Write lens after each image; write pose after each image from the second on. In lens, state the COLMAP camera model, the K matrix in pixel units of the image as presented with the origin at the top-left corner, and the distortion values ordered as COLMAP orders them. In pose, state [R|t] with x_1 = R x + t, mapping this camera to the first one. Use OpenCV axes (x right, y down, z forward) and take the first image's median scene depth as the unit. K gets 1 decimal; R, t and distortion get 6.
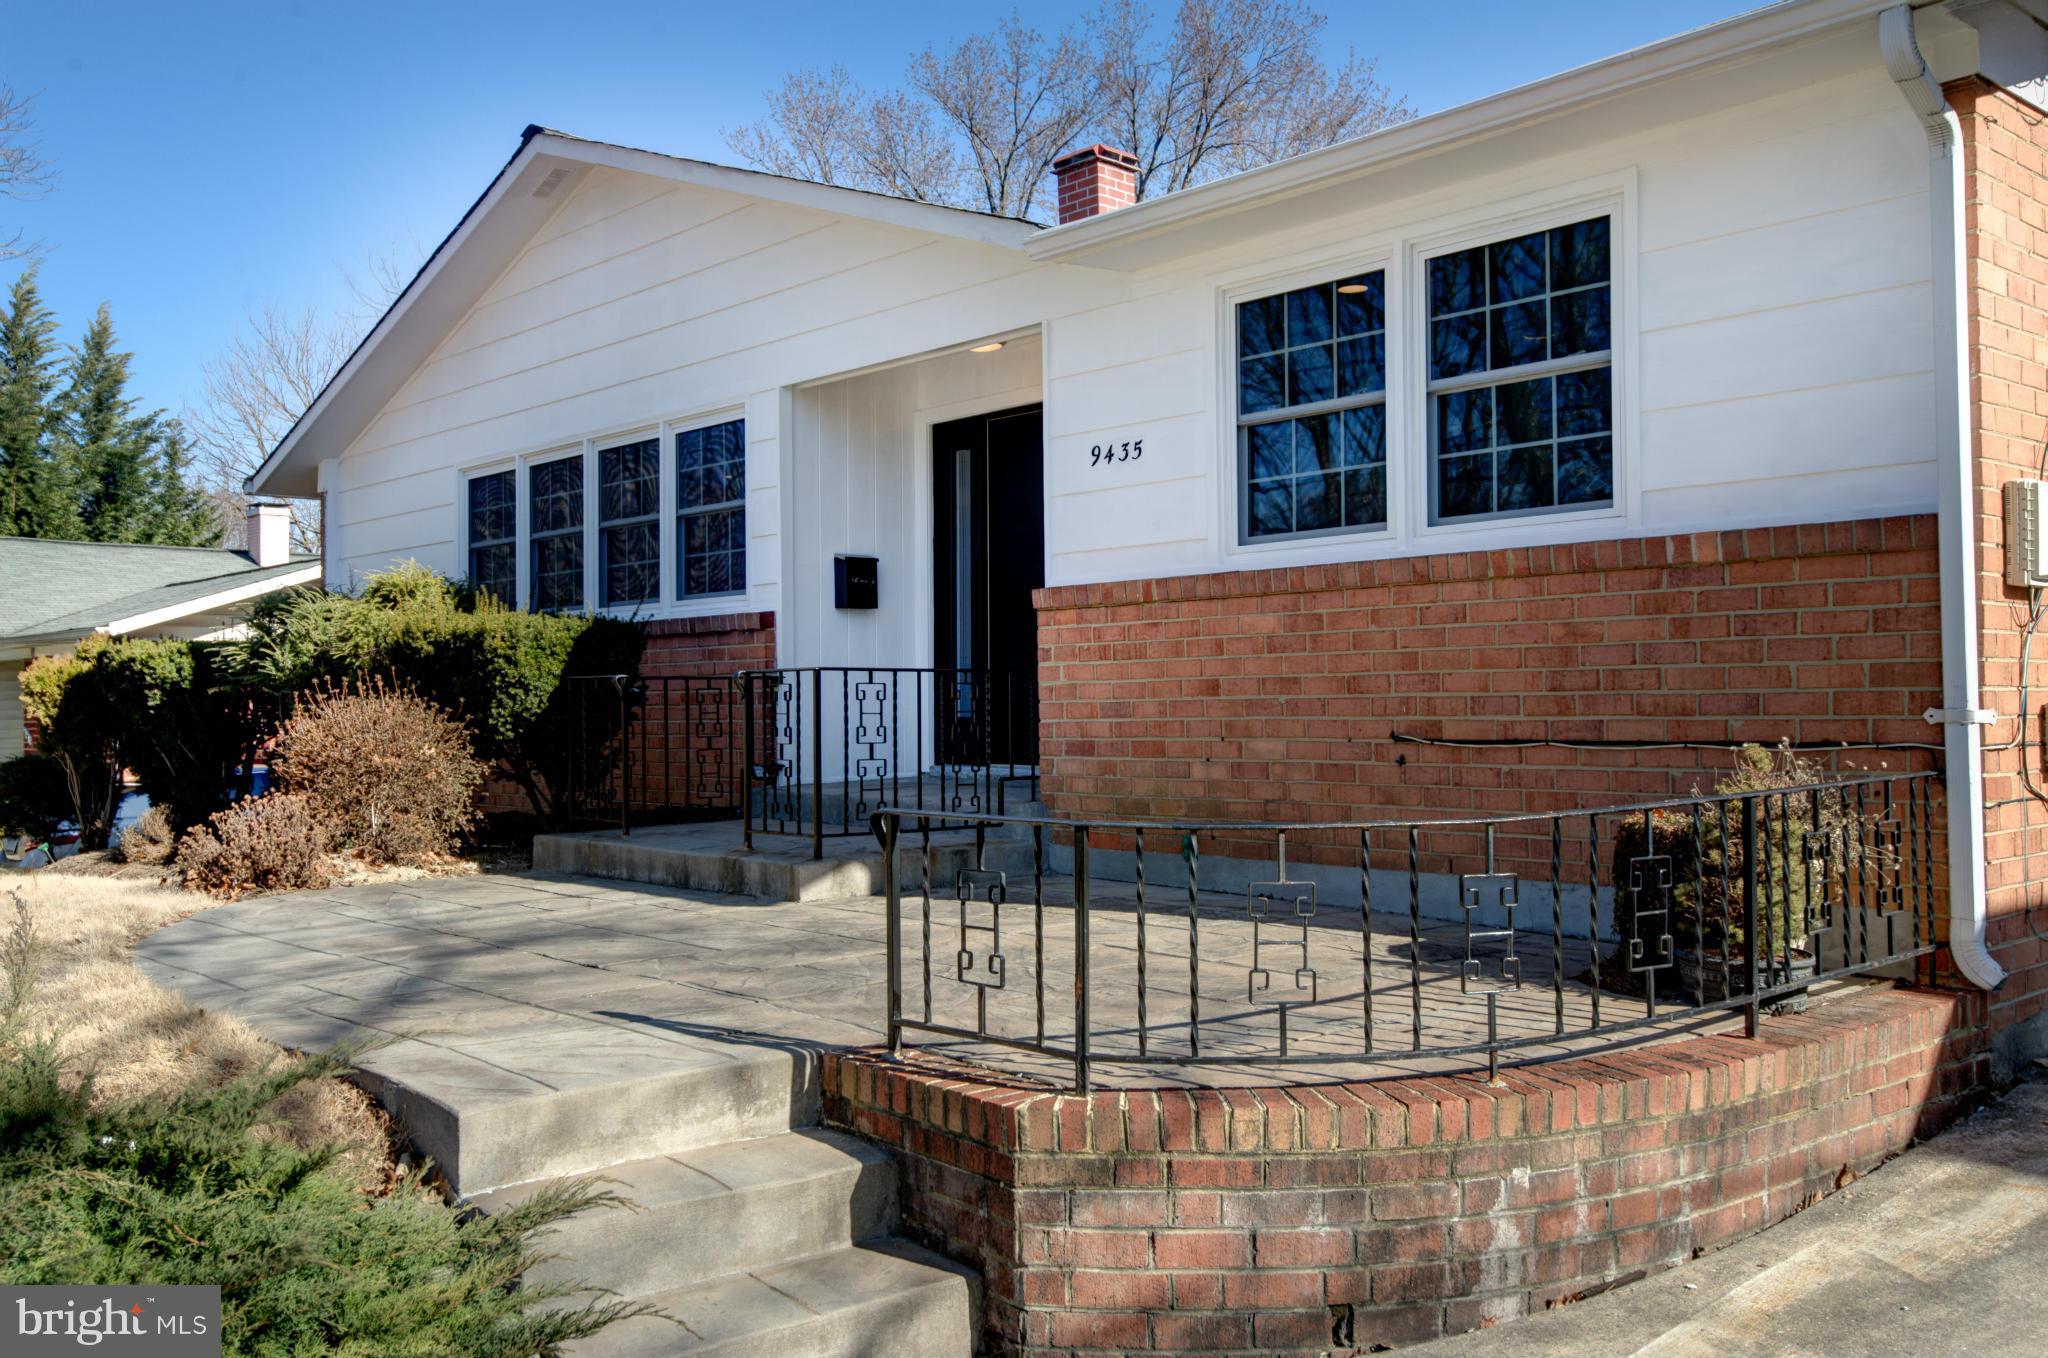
lens RADIAL K [[1758.6, 0, 1024.0], [0, 1758.6, 679.0], [0, 0, 1]] dist [0.037697, -0.009443]
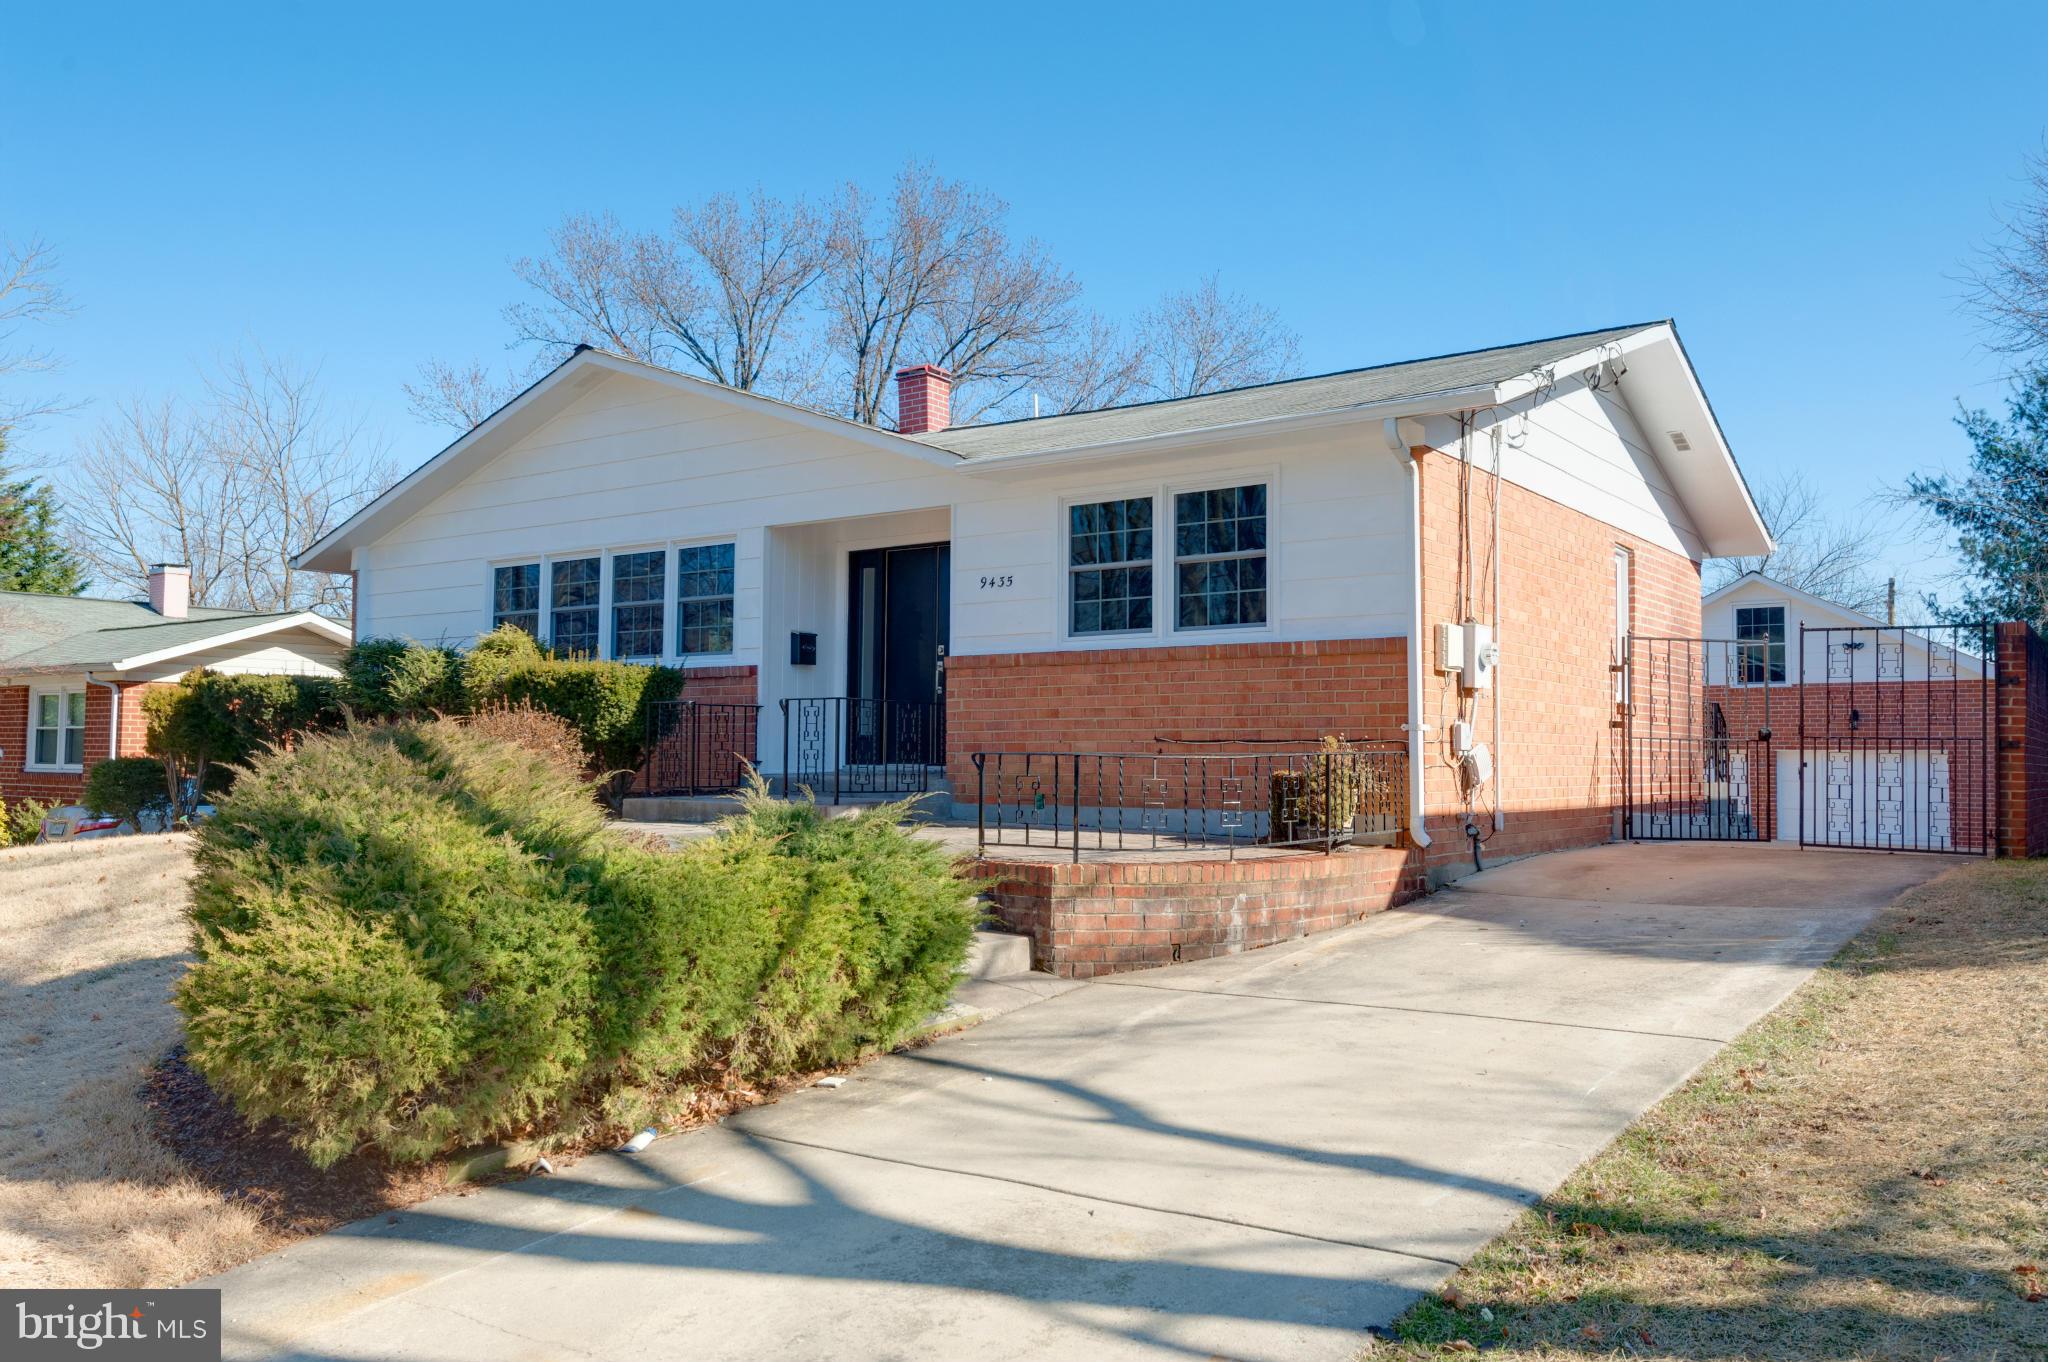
lens RADIAL K [[1575.5, 0, 1024.0], [0, 1575.5, 681.0], [0, 0, 1]] dist [0.007027, 0.005325]
pose [[0.979053, 0.027031, 0.201802, -0.277853], [-0.019799, 0.999090, -0.037773, 0.036406], [-0.202640, 0.032987, 0.978698, -0.655755]]
